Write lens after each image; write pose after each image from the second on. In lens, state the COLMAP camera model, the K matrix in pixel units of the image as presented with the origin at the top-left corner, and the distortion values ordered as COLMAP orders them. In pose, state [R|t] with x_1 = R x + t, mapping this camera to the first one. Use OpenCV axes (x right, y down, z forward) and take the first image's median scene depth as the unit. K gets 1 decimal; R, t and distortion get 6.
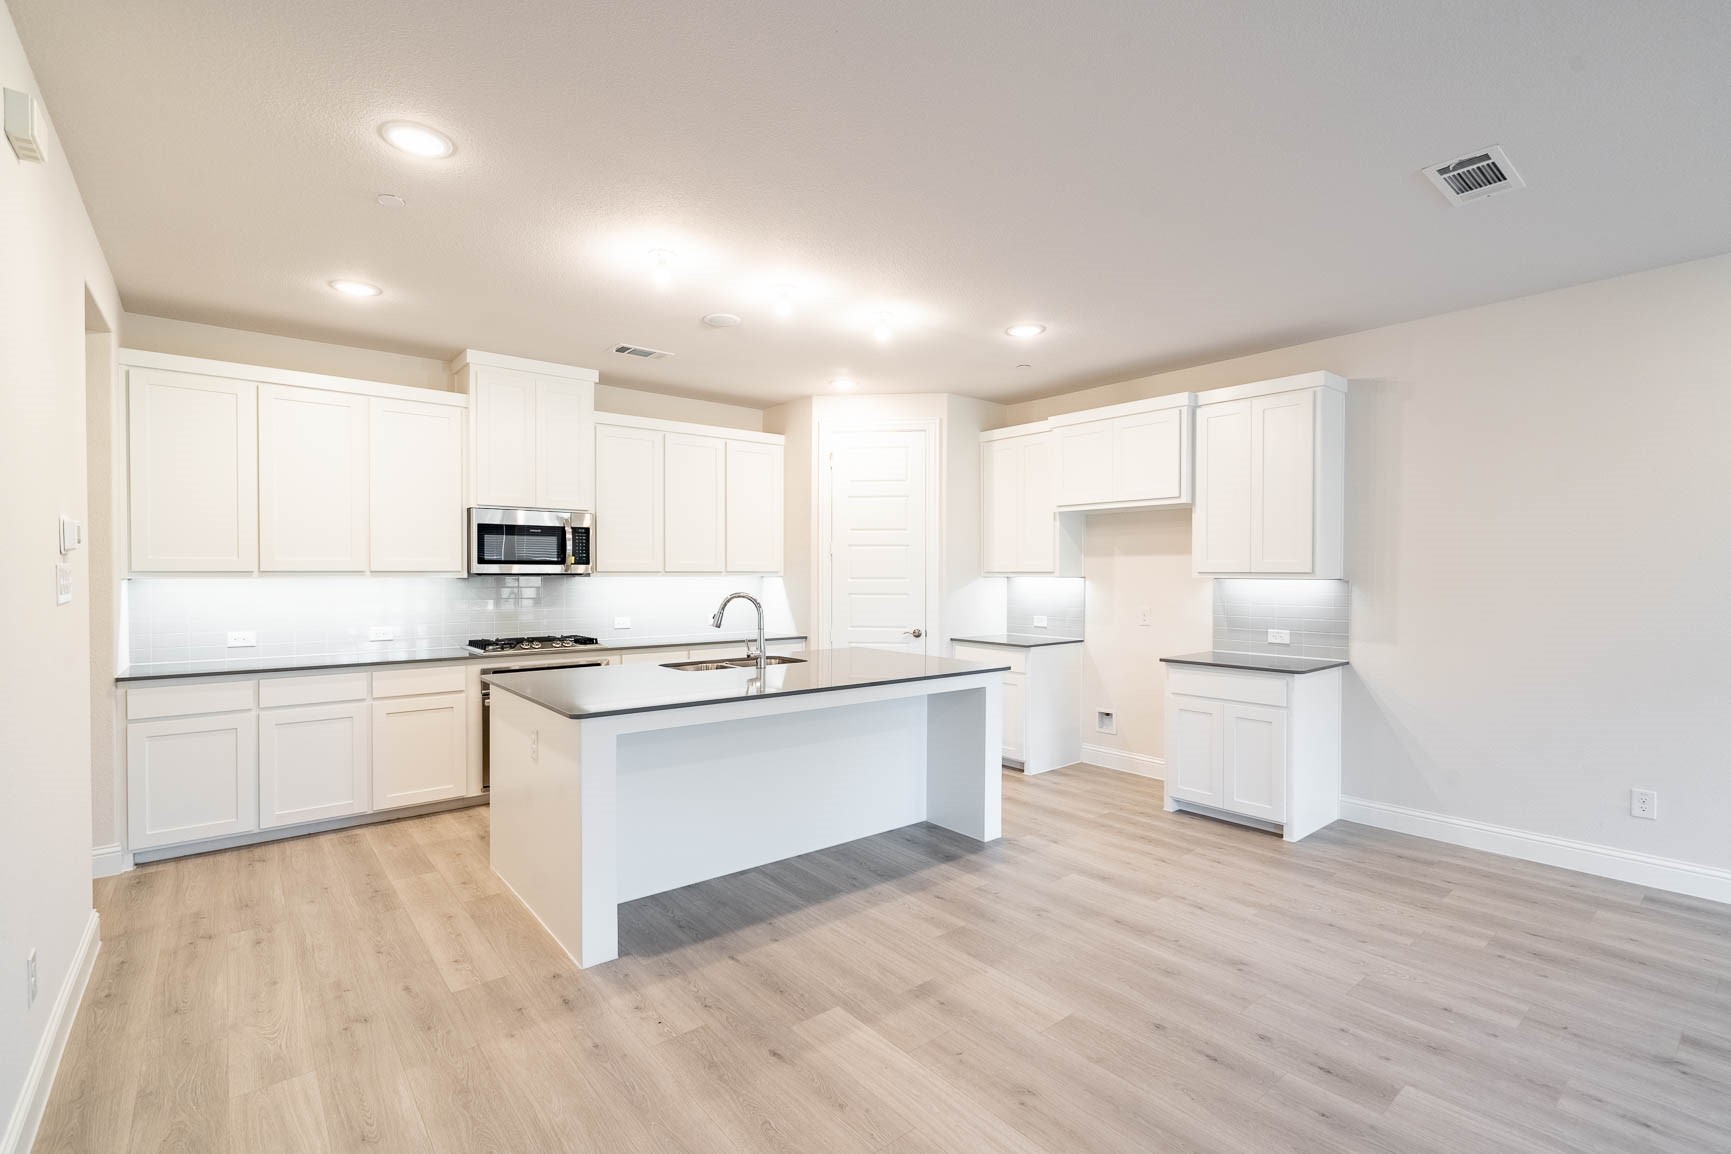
lens RADIAL K [[780.8, 0, 863.0], [0, 780.8, 579.1], [0, 0, 1]] dist [-0.005293, 0.002426]
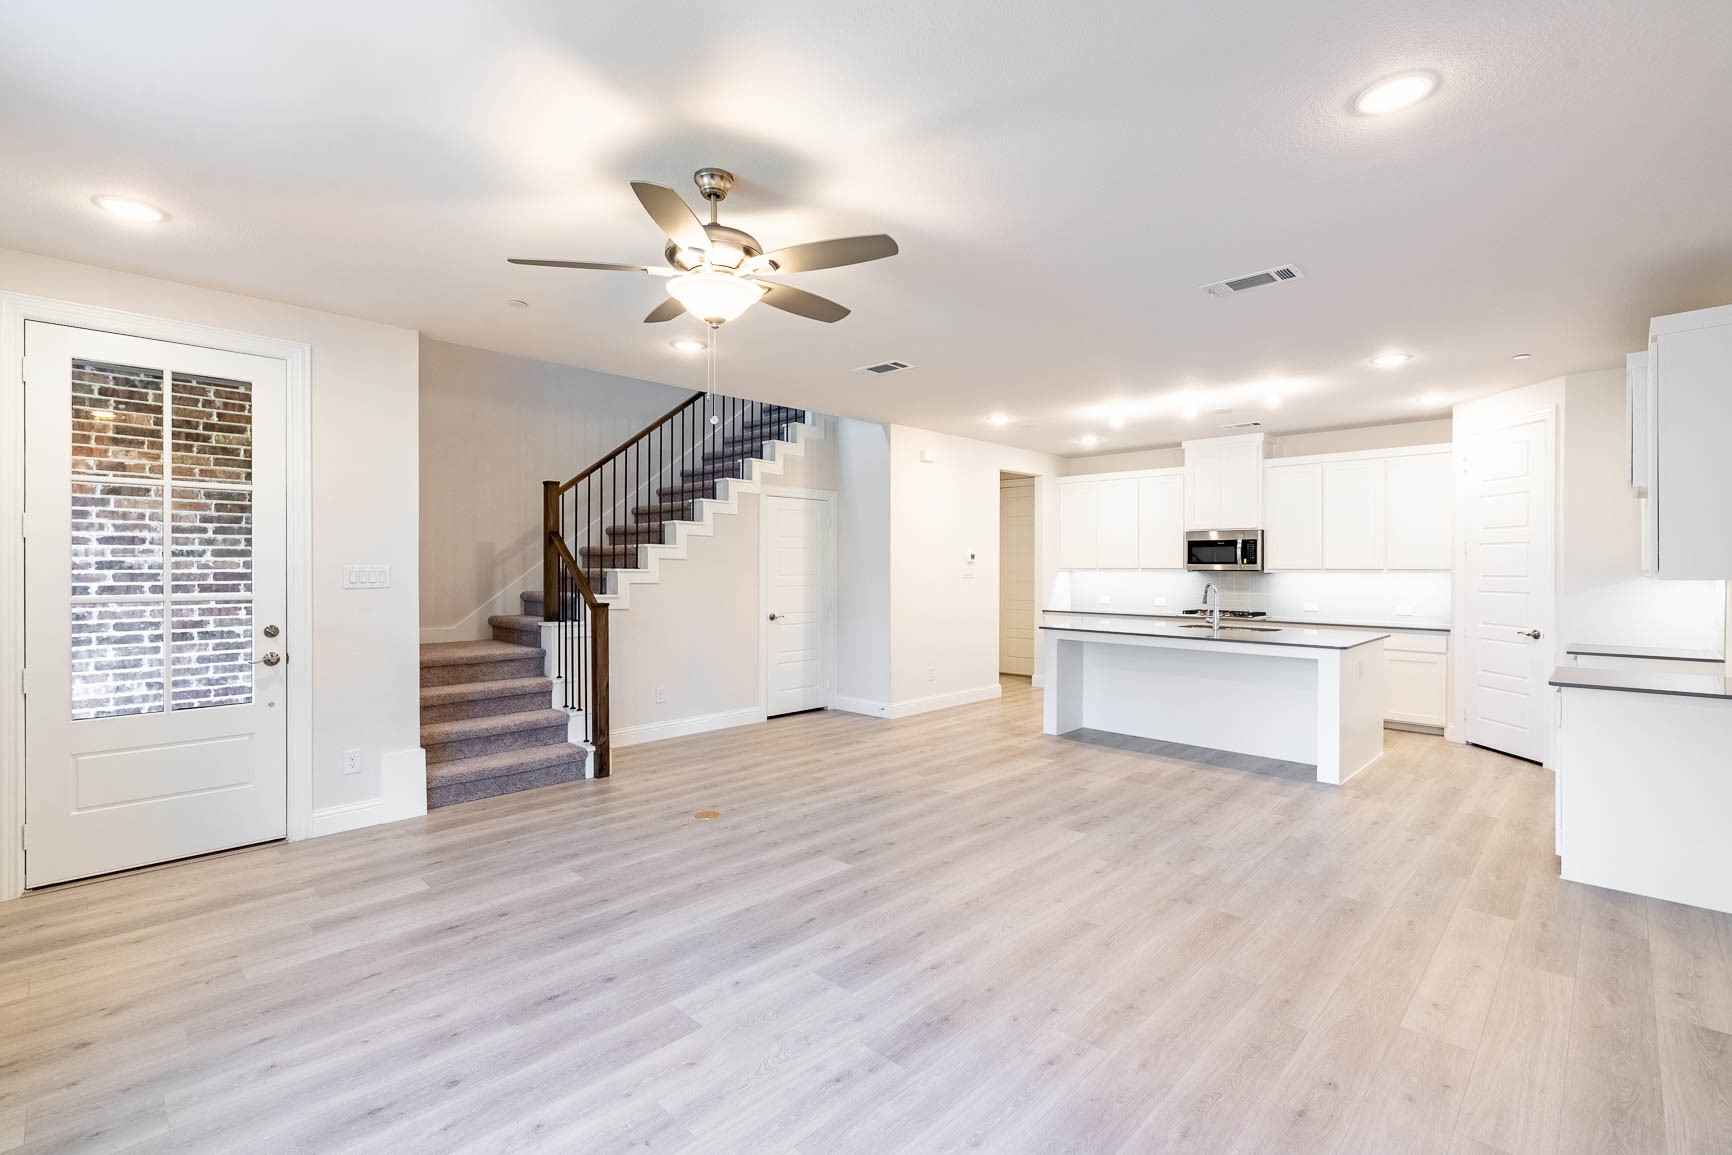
lens RADIAL K [[781.2, 0, 863.5], [0, 781.2, 568.5], [0, 0, 1]] dist [-0.005293, 0.002426]
pose [[0.108399, 0.002452, -0.994104, 1.153218], [-0.011651, 0.999931, 0.001196, -0.003615], [0.994039, 0.011453, 0.108420, 0.102192]]
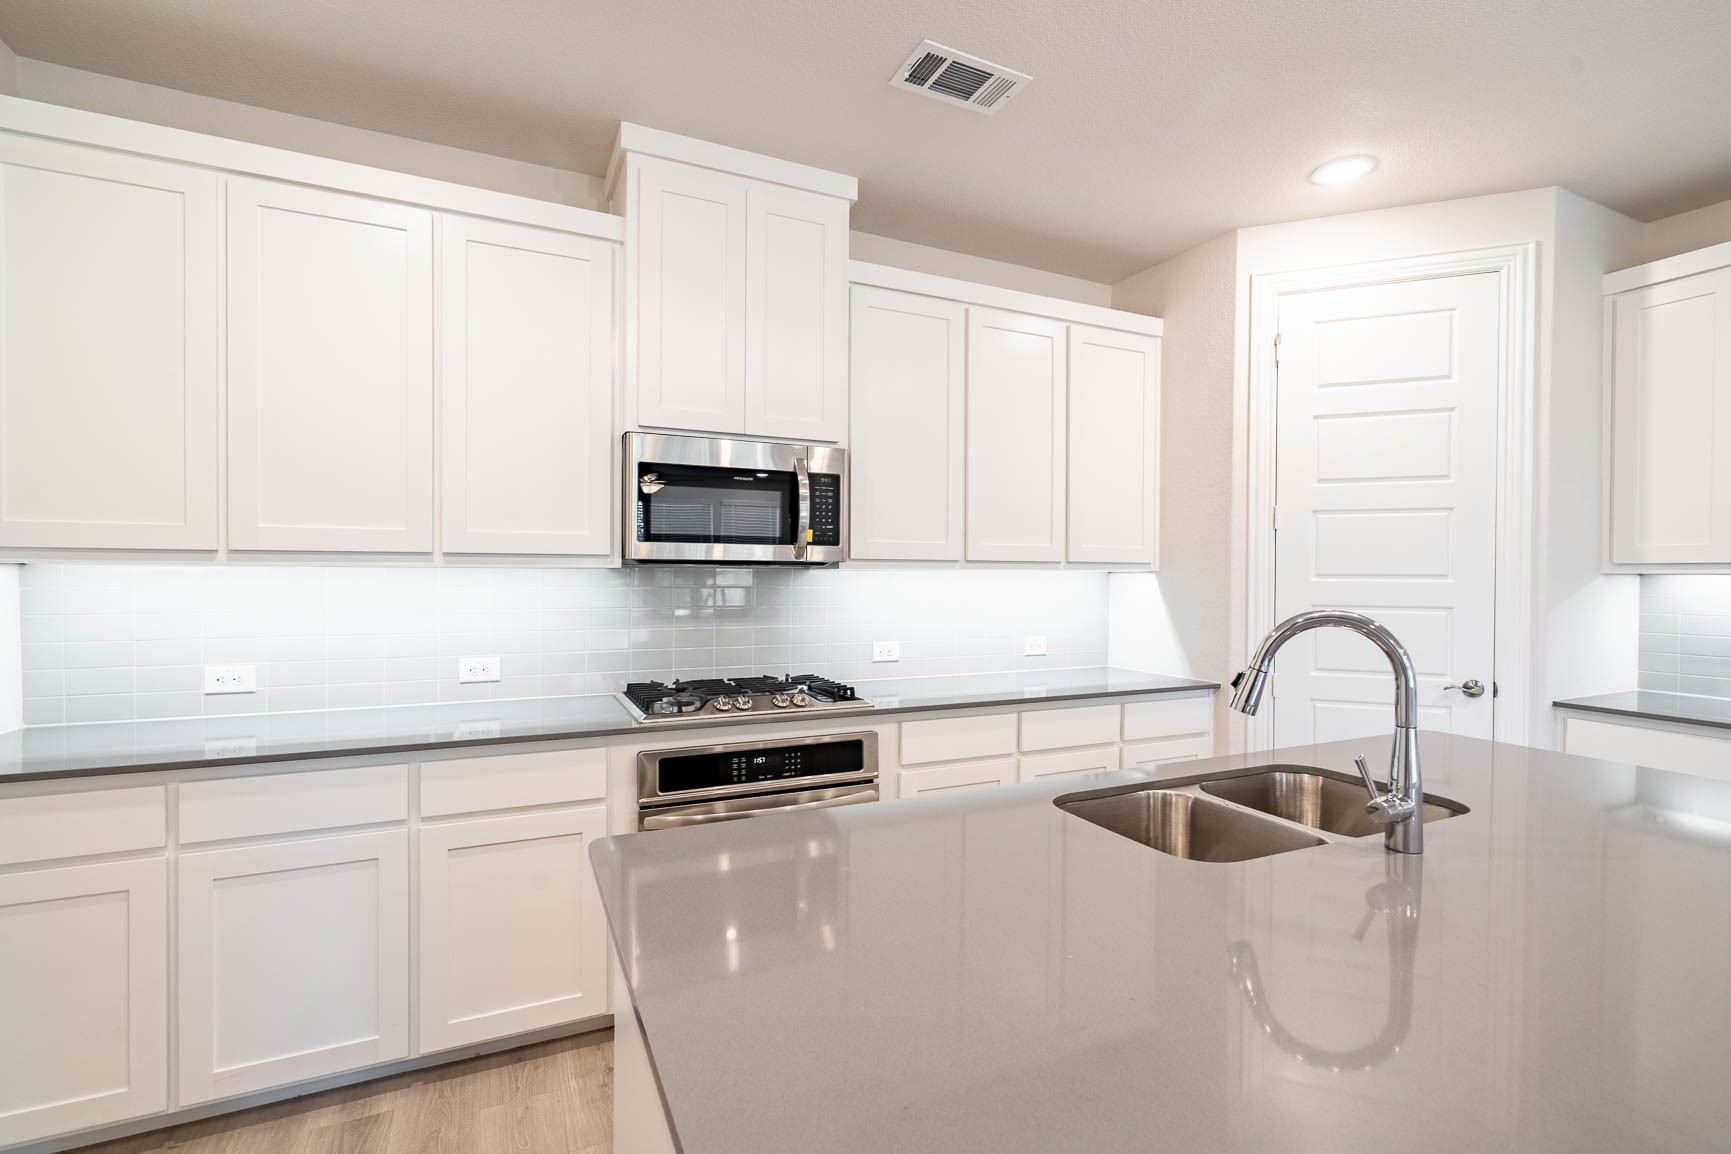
lens RADIAL K [[780.8, 0, 863.9], [0, 780.8, 586.1], [0, 0, 1]] dist [-0.005293, 0.002426]
pose [[0.967715, 0.009017, -0.251885, -0.220334], [-0.007208, 0.999941, 0.008104, 0.005055], [0.251944, -0.006026, 0.967723, 0.539282]]
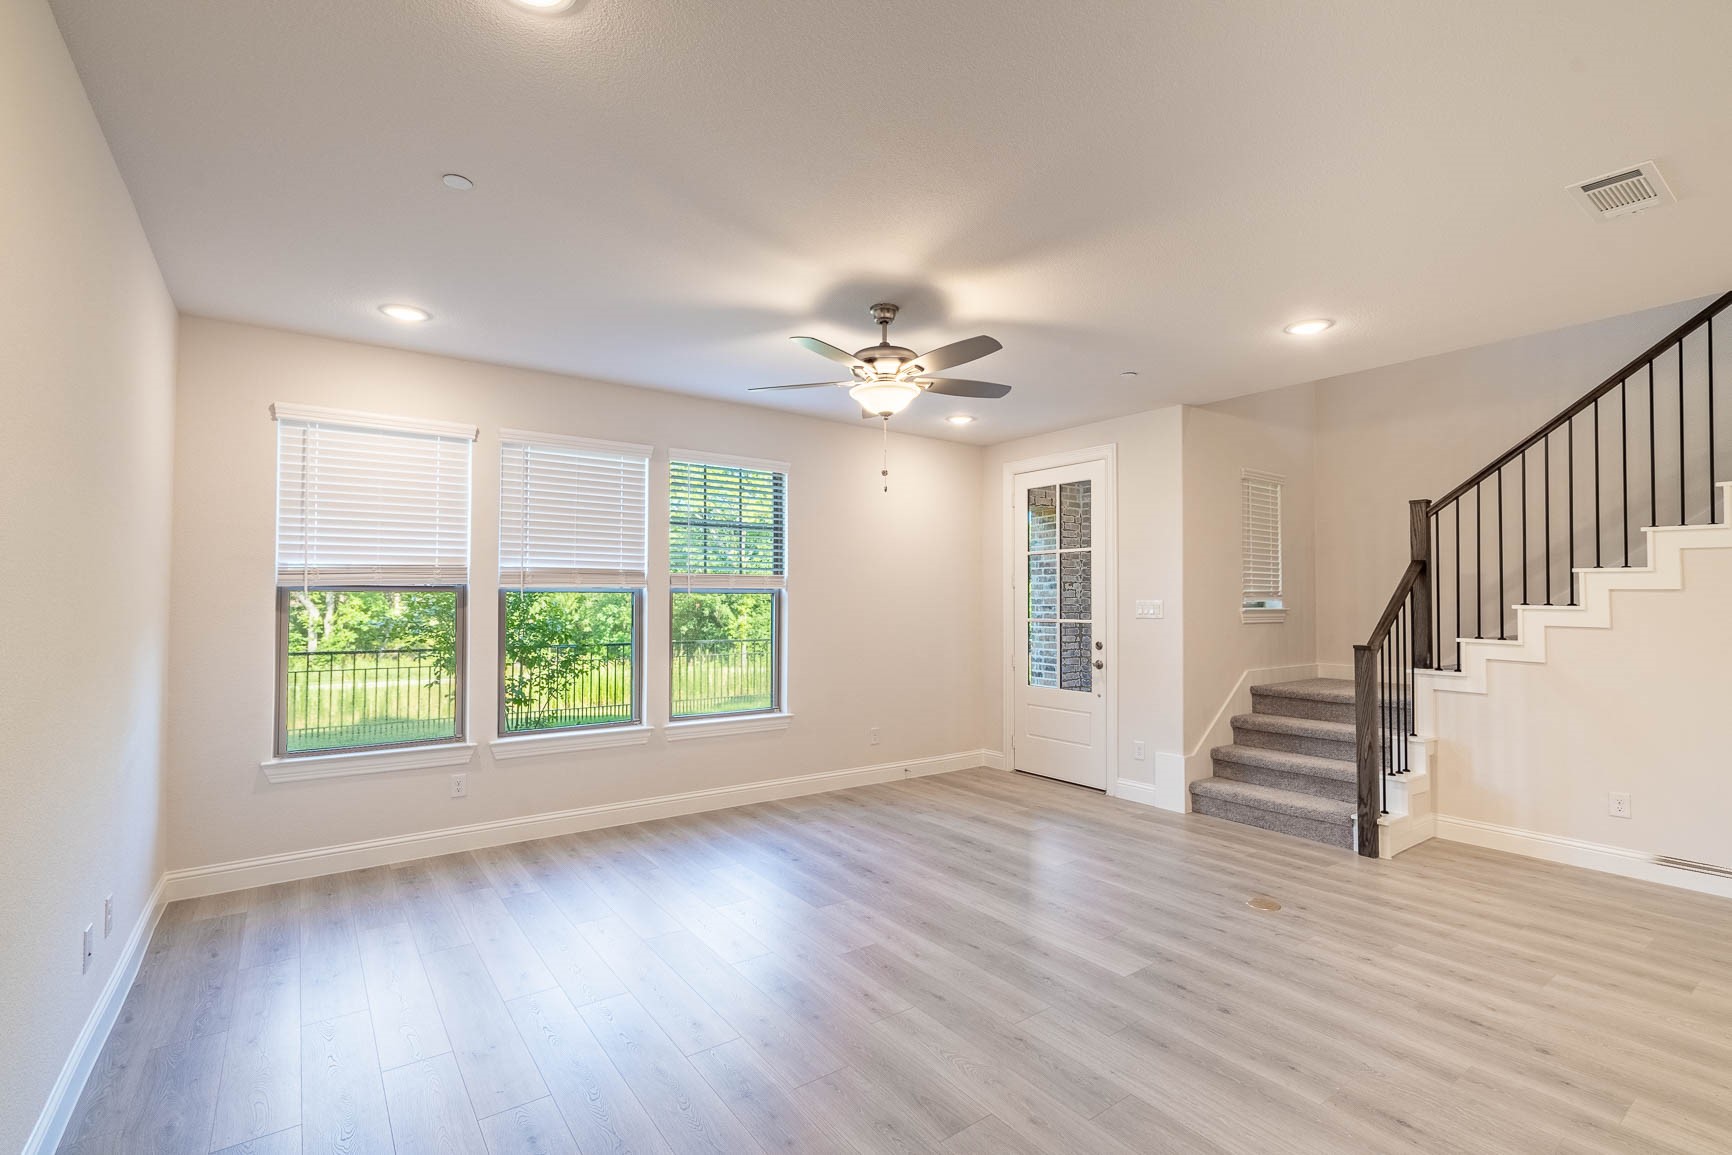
lens RADIAL K [[781.2, 0, 865.3], [0, 781.2, 587.8], [0, 0, 1]] dist [-0.005293, 0.002426]
pose [[-0.998087, -0.001610, 0.061799, 0.547623], [-0.002136, 0.999962, -0.008445, -0.008031], [-0.061783, -0.008561, -0.998053, 0.808875]]
